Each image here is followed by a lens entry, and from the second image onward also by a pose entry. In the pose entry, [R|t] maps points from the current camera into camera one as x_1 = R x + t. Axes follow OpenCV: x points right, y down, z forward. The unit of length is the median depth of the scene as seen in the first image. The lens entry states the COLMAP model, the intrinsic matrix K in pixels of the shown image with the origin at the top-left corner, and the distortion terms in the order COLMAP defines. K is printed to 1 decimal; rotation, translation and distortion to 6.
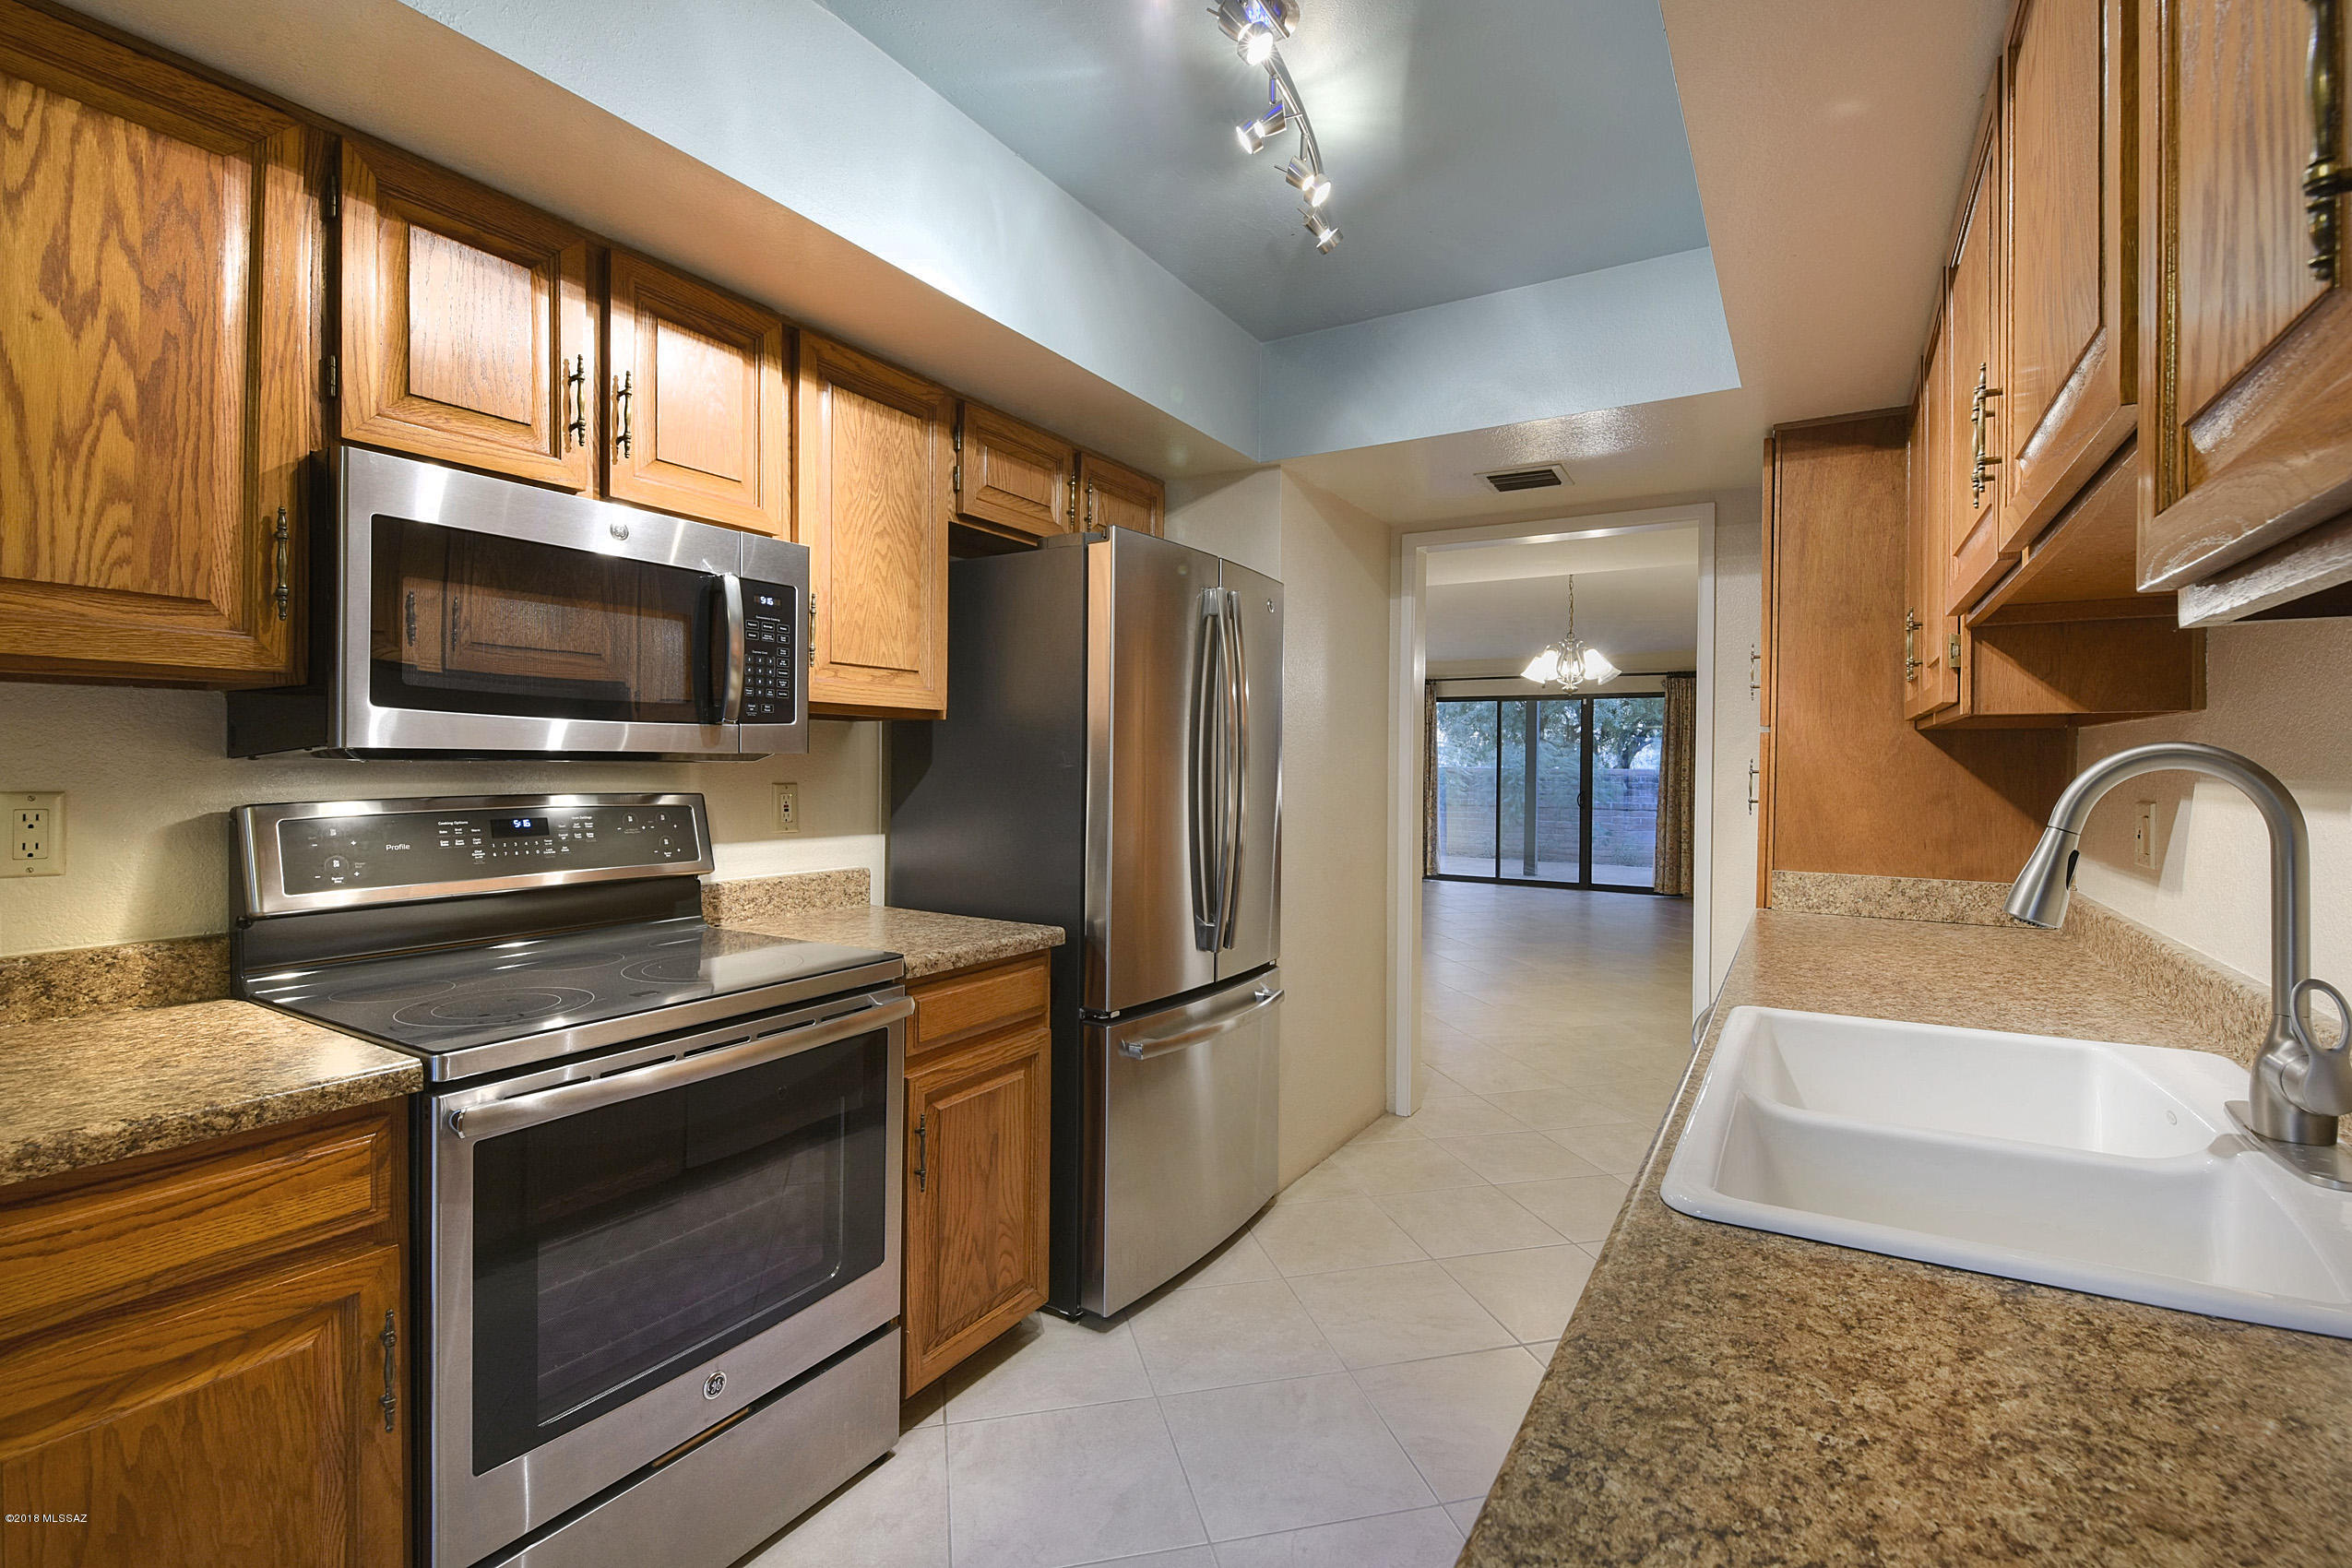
lens RADIAL K [[1040.0, 0, 1168.2], [0, 1040.0, 785.3], [0, 0, 1]] dist [-0.002011, -0.008842]
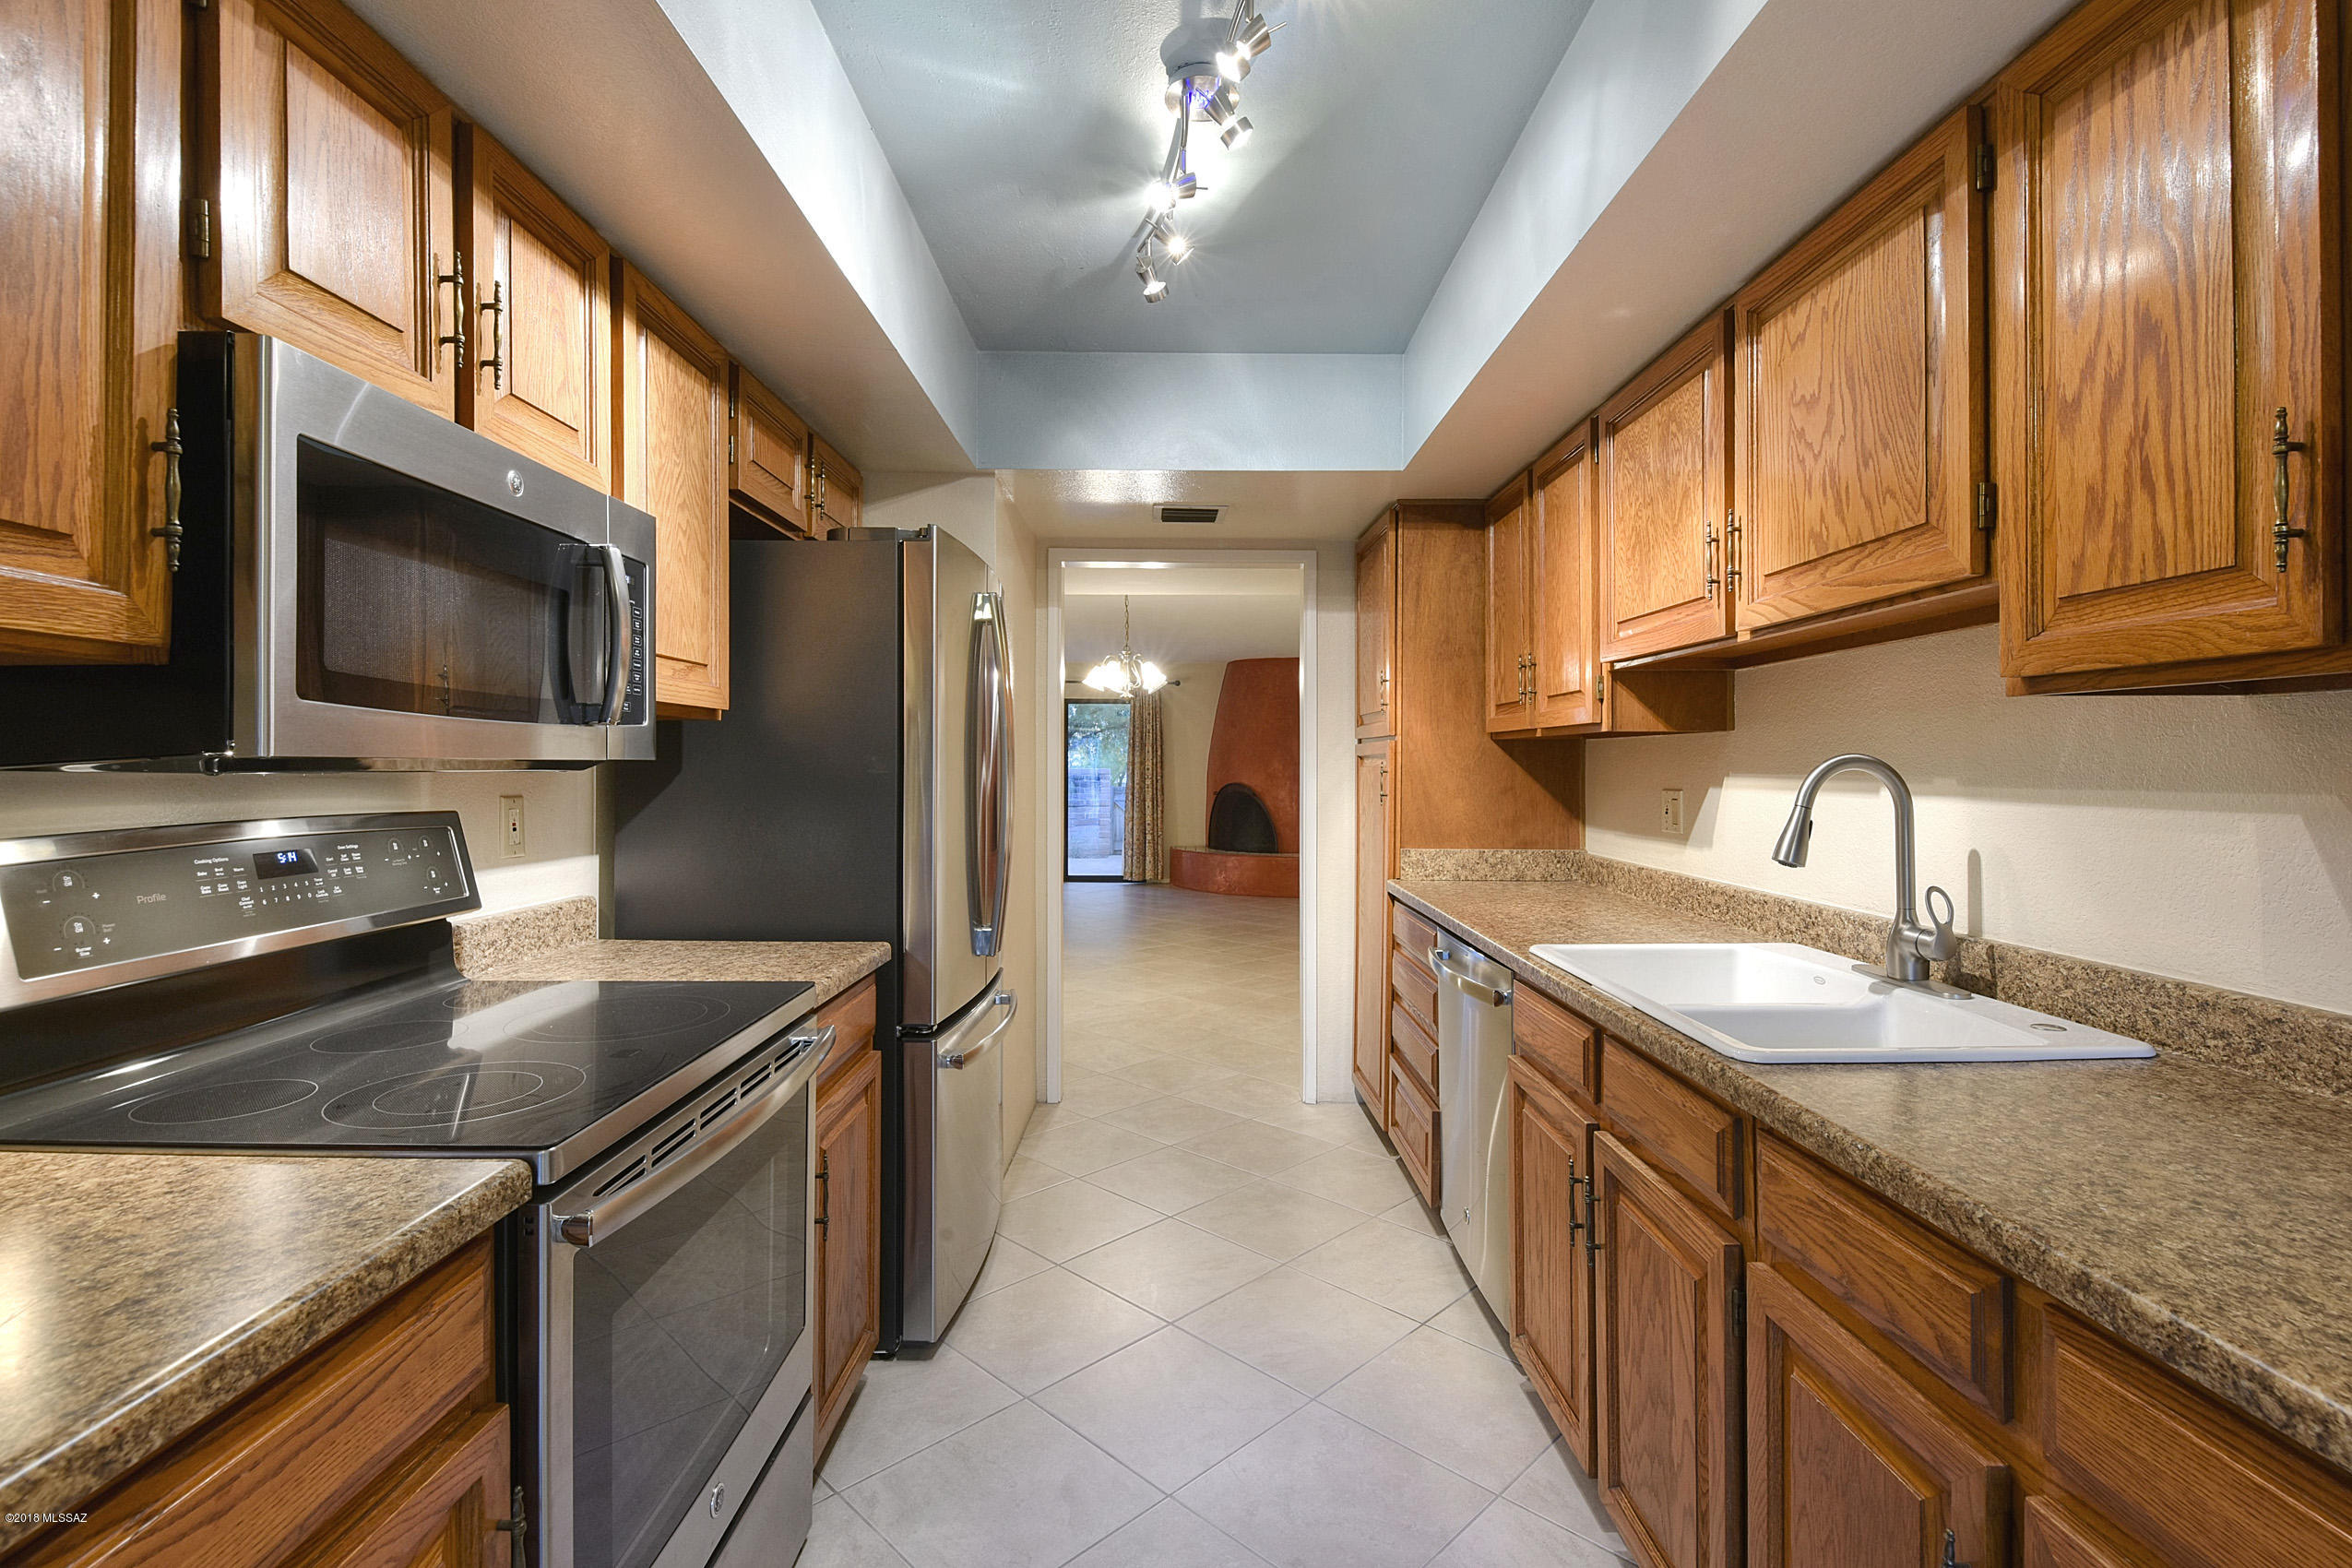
lens RADIAL K [[1058.5, 0, 1175.3], [0, 1058.5, 772.7], [0, 0, 1]] dist [-0.000705, -0.011283]
pose [[0.856738, -0.008915, 0.515674, -0.398724], [0.015322, 0.999849, -0.008170, -0.006104], [-0.515523, 0.014900, 0.856746, 0.037746]]
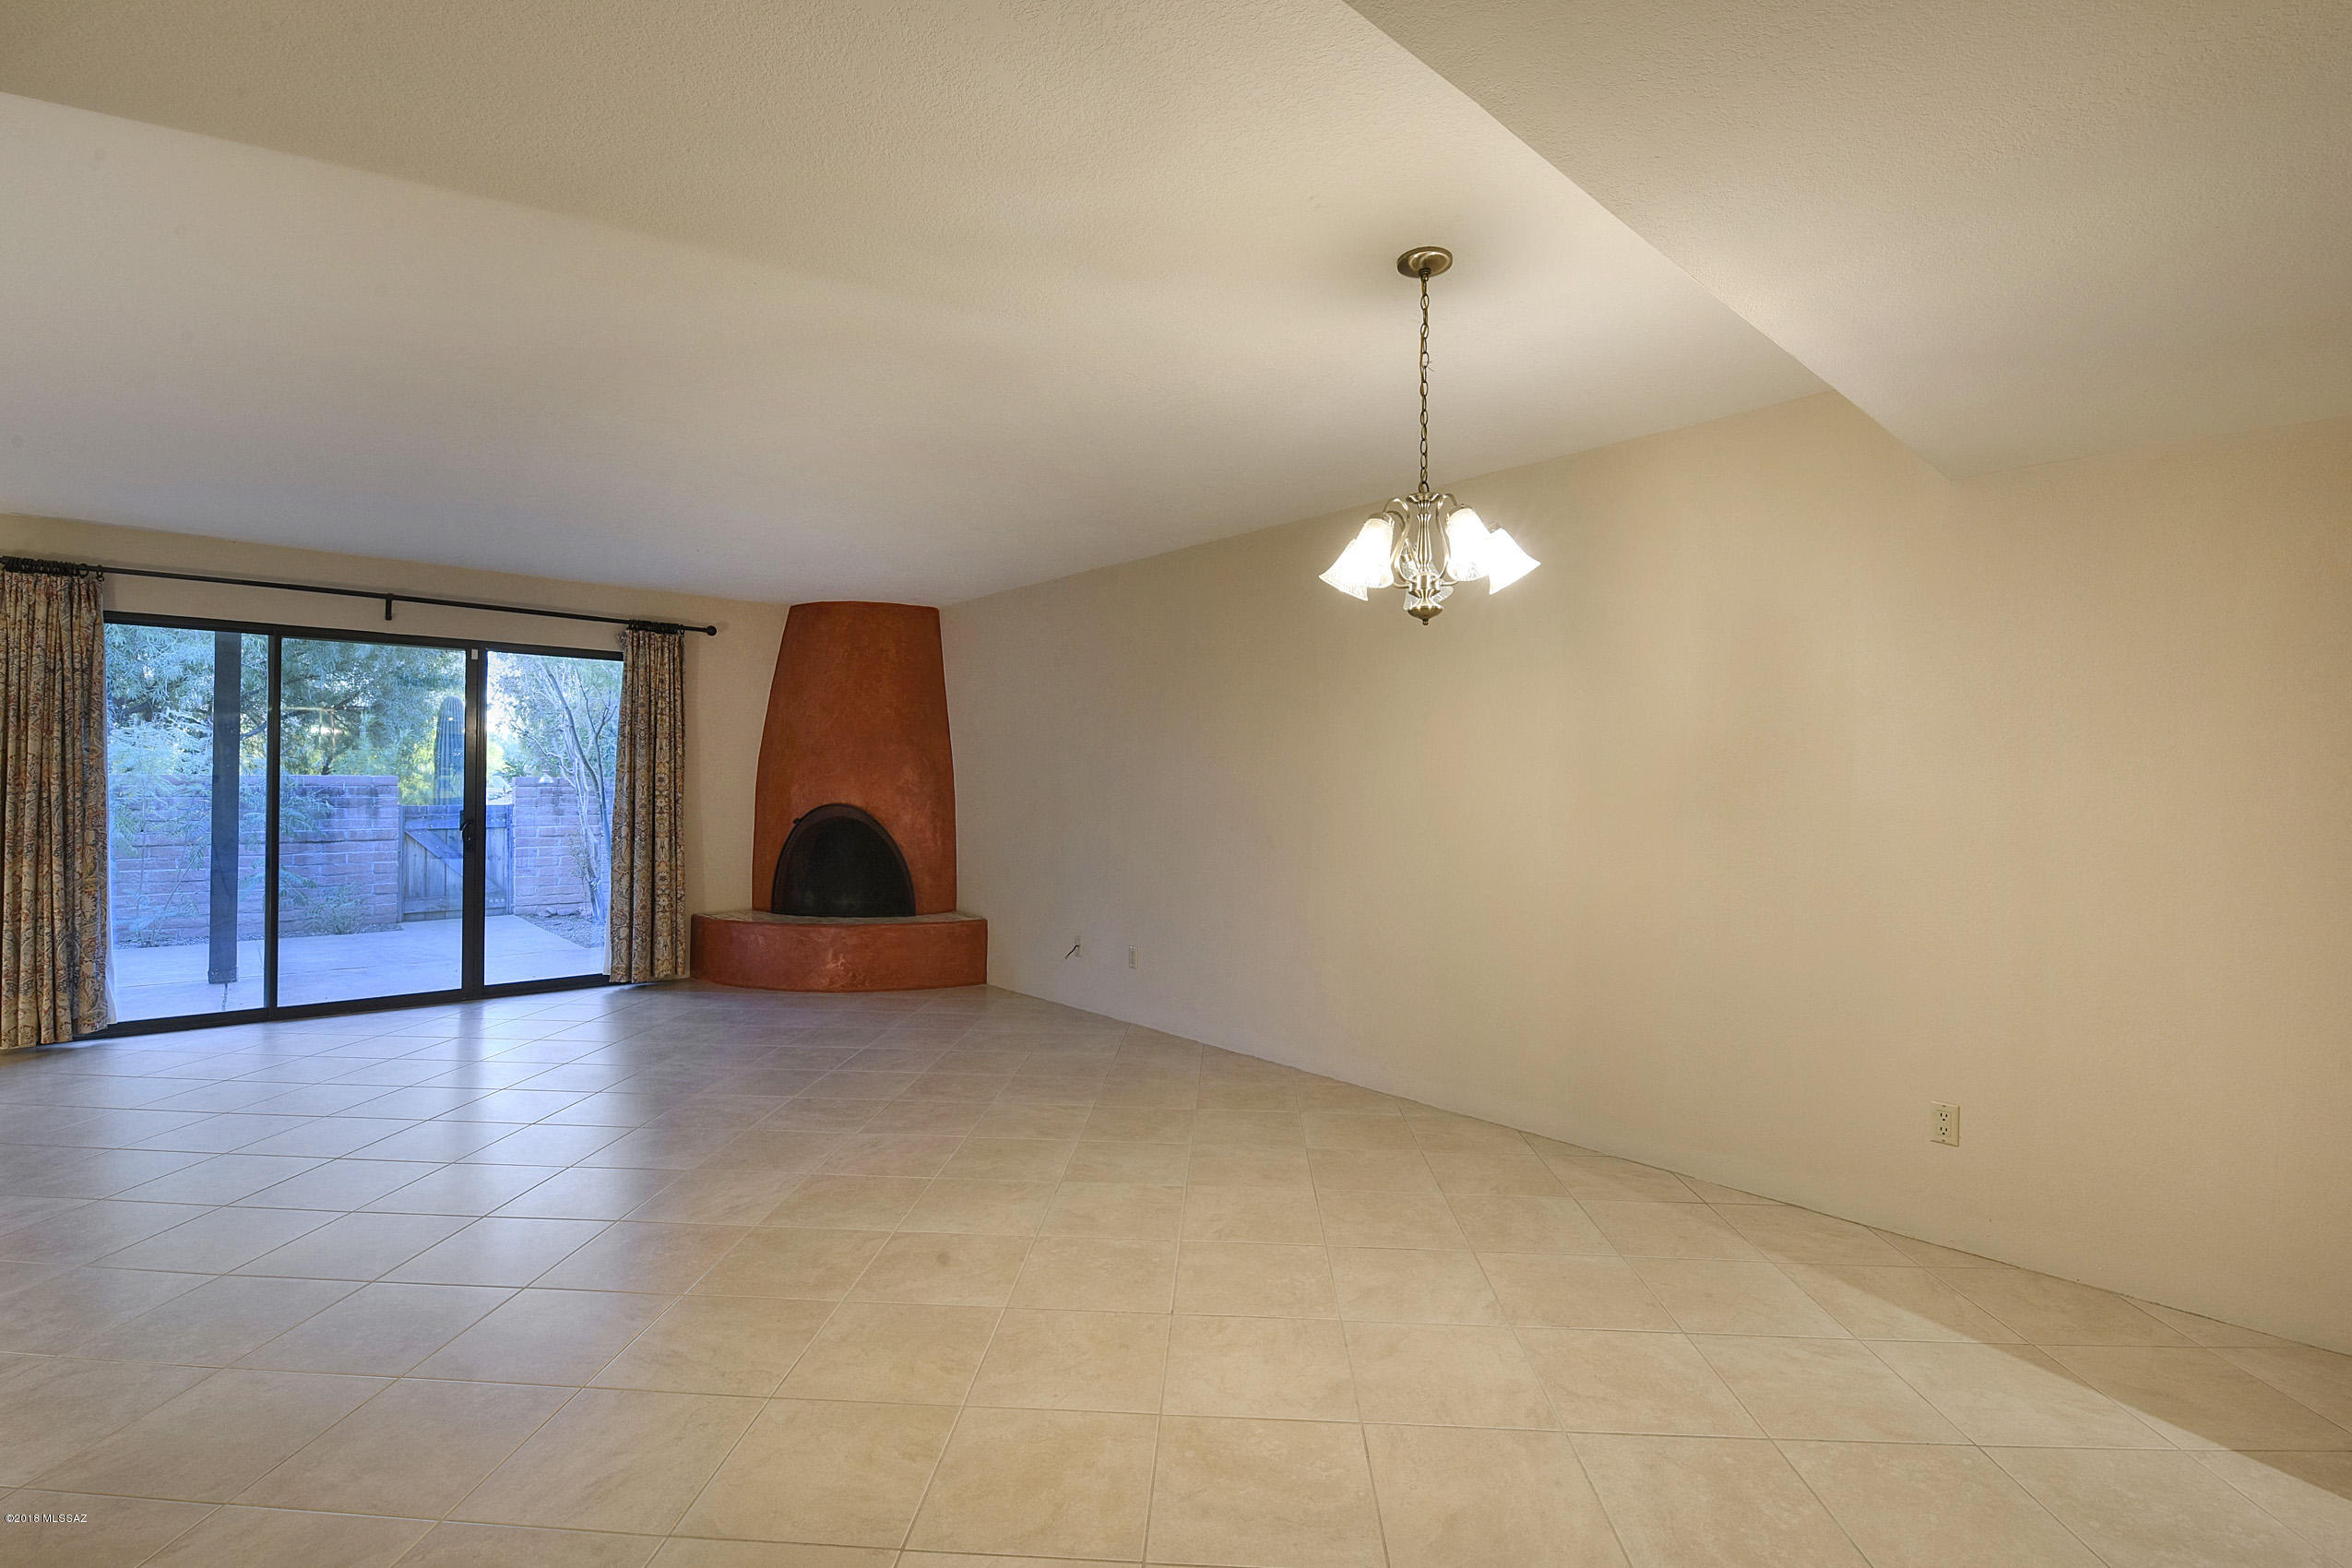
lens RADIAL K [[1058.5, 0, 1175.3], [0, 1058.5, 772.7], [0, 0, 1]] dist [-0.000705, -0.011283]
pose [[0.299004, 0.003526, 0.954245, -0.117883], [0.013087, 0.999884, -0.007795, -0.057285], [-0.954162, 0.014819, 0.298923, 3.057245]]
